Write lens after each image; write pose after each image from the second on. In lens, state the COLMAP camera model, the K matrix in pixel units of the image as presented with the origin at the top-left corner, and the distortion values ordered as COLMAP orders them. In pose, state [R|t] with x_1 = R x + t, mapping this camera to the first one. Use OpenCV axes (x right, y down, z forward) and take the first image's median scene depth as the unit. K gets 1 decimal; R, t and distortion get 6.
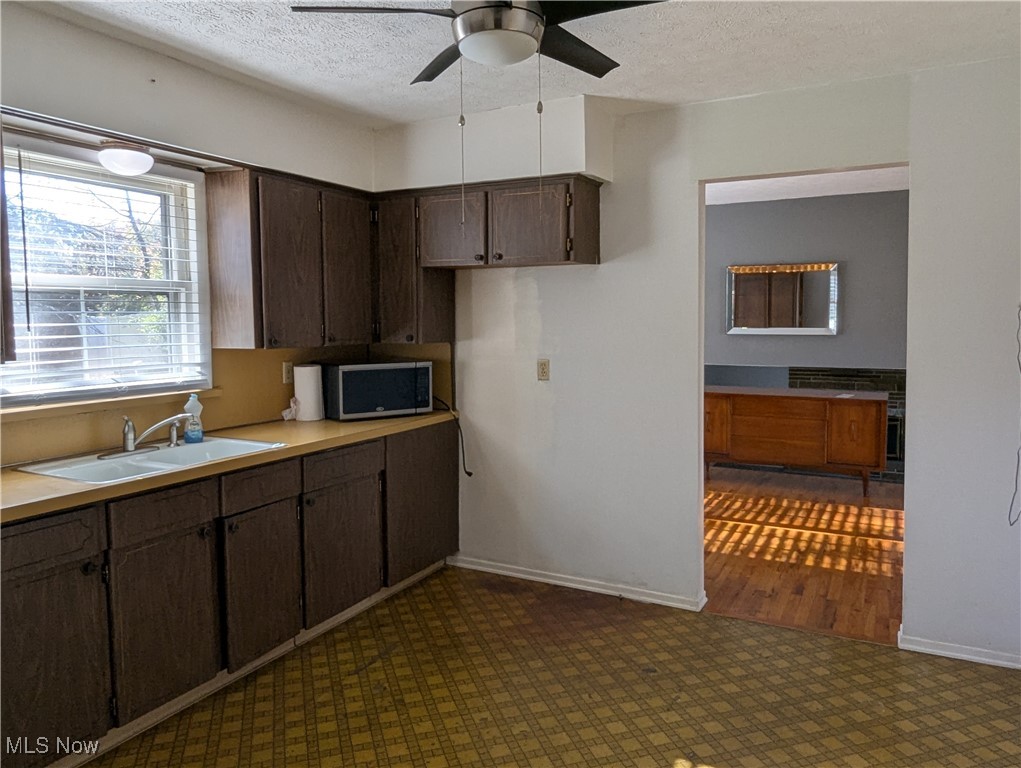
lens RADIAL K [[731.2, 0, 508.9], [0, 731.2, 379.0], [0, 0, 1]] dist [0.002583, 0.008587]
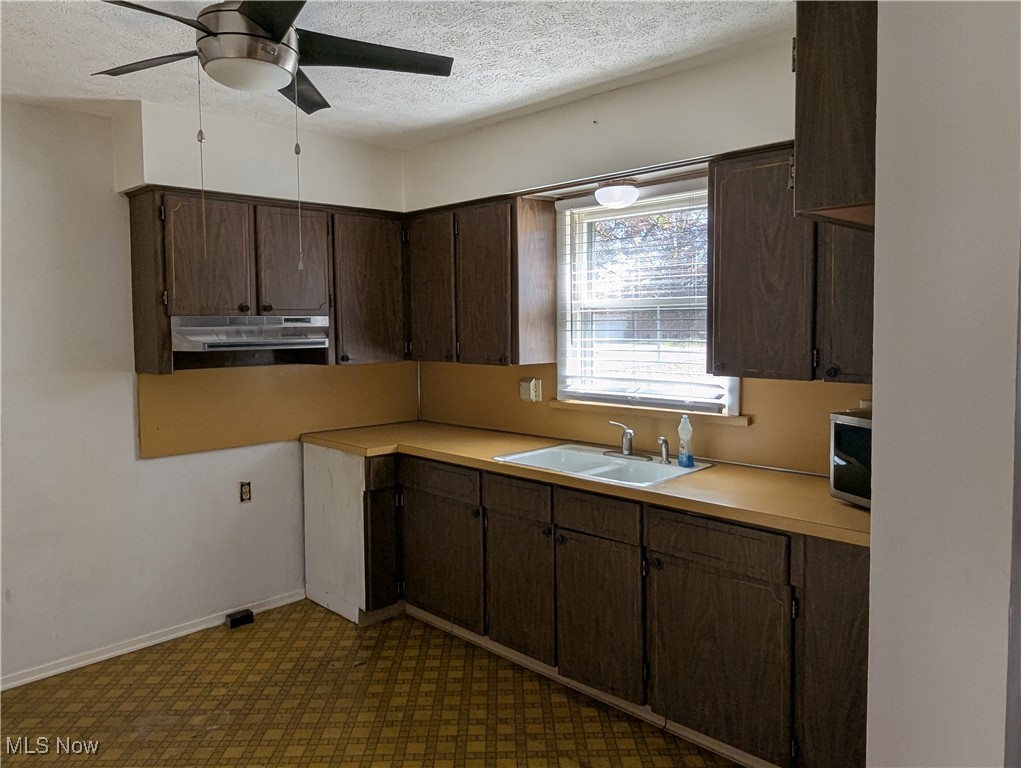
lens RADIAL K [[731.2, 0, 509.9], [0, 731.2, 377.4], [0, 0, 1]] dist [0.002583, 0.008587]
pose [[-0.285038, 0.081603, -0.955036, 0.601304], [-0.067549, 0.992182, 0.104938, -0.126294], [0.956133, 0.094423, -0.277298, 1.159573]]
